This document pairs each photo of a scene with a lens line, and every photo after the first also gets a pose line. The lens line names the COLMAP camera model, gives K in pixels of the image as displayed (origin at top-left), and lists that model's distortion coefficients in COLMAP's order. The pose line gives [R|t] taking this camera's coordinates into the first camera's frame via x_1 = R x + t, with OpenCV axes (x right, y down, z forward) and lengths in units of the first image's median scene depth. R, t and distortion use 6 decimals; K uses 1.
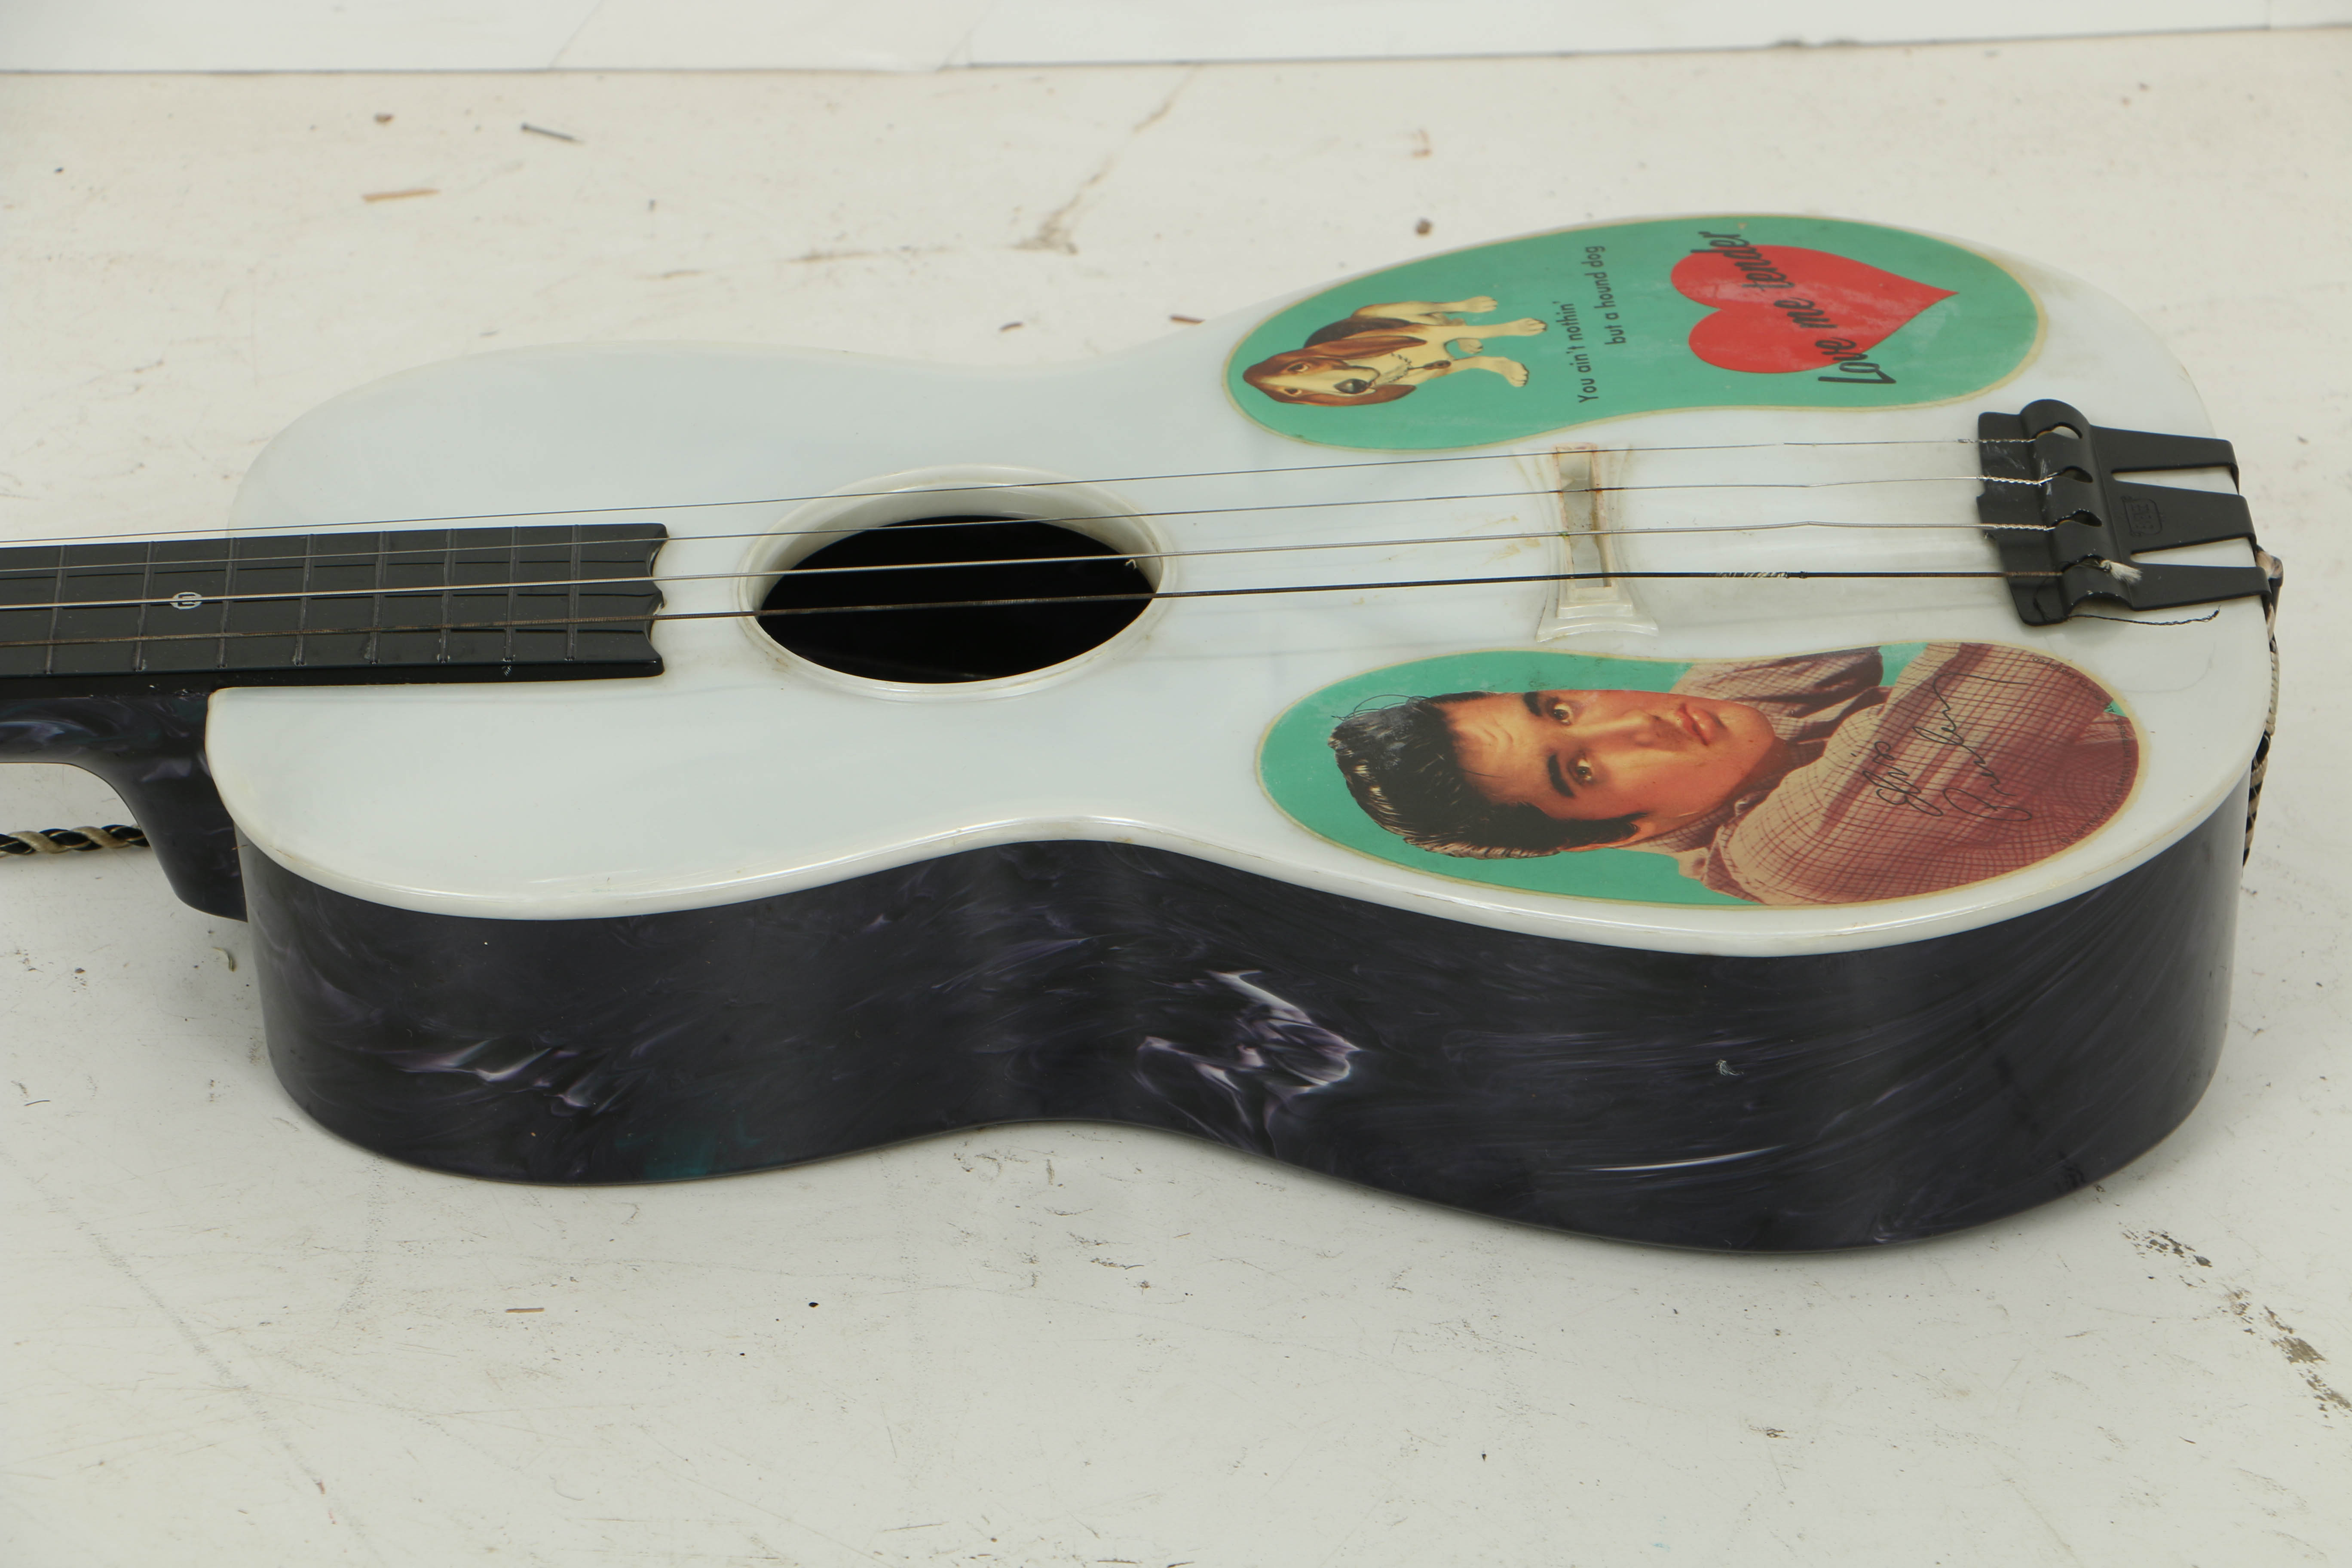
lens RADIAL K [[9467.4, 0, 1168.7], [0, 9467.4, 783.7], [0, 0, 1]] dist [0.900982, 0.000000]
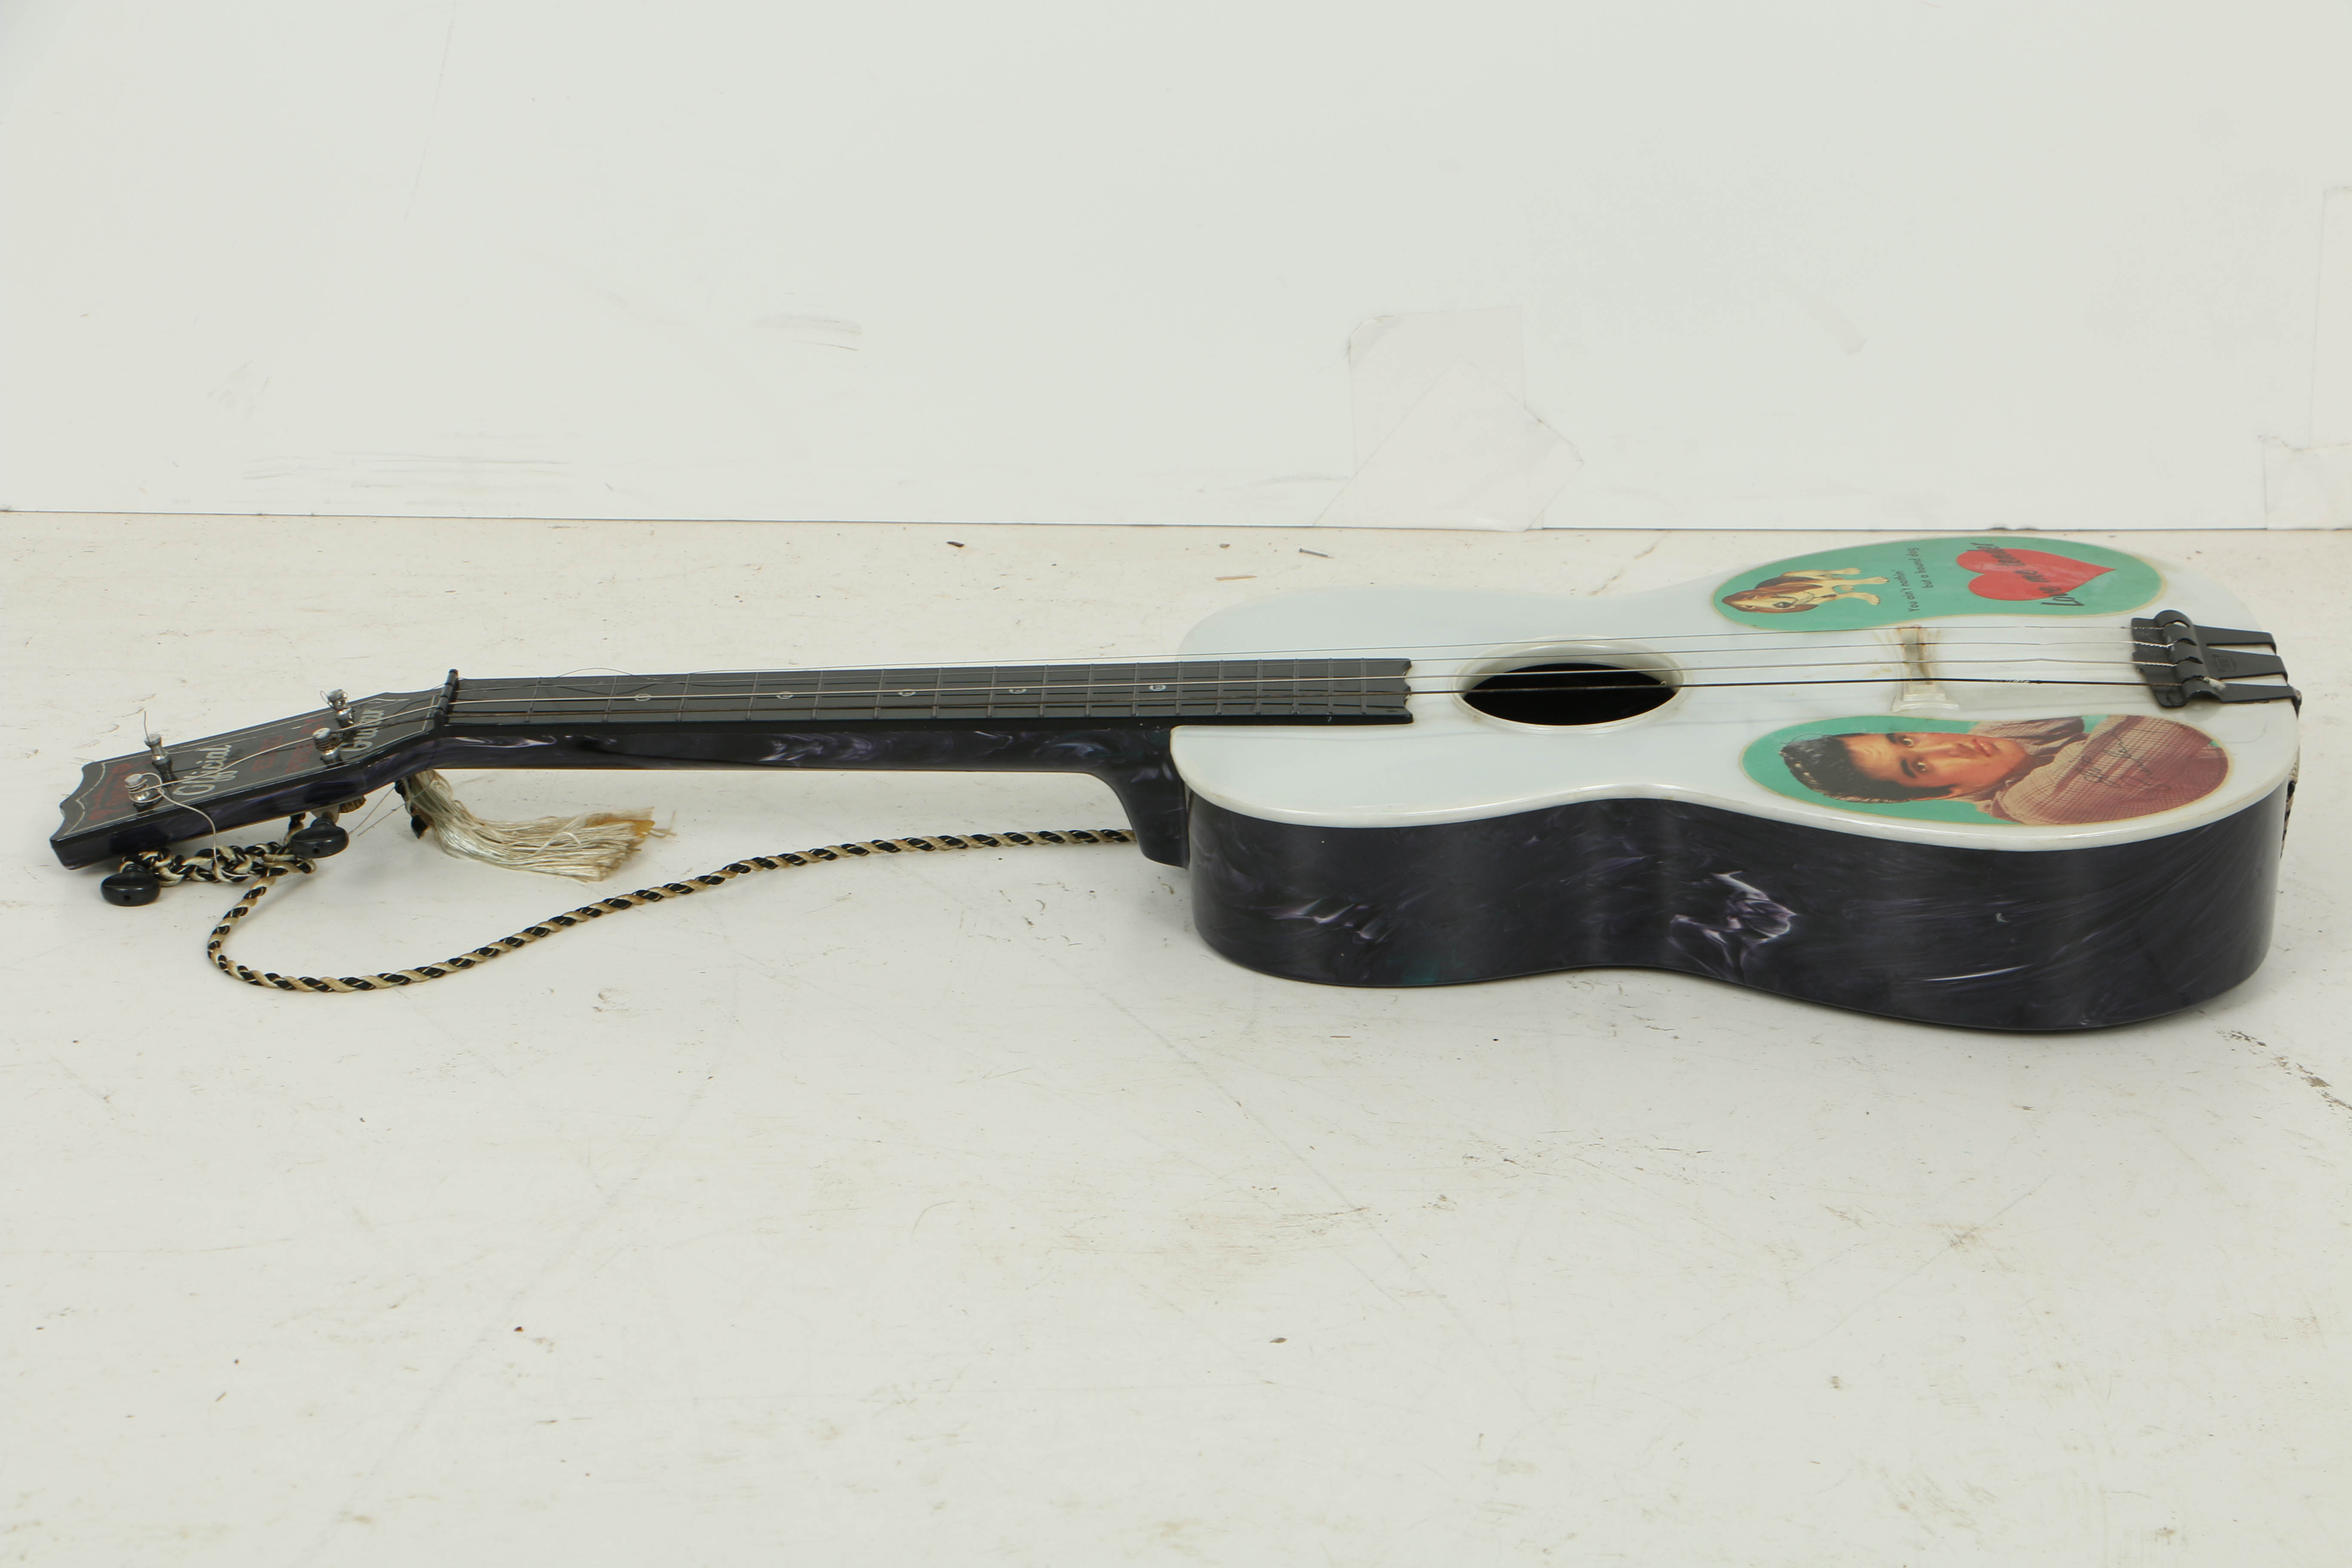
lens RADIAL K [[5905.0, 0, 1183.7], [0, 5905.0, 786.0], [0, 0, 1]] dist [0.419537, 0.000000]
pose [[0.998734, 0.021160, -0.045646, -0.045656], [-0.027310, 0.989967, -0.138632, 0.163784], [0.042255, 0.139703, 0.989291, -0.141926]]
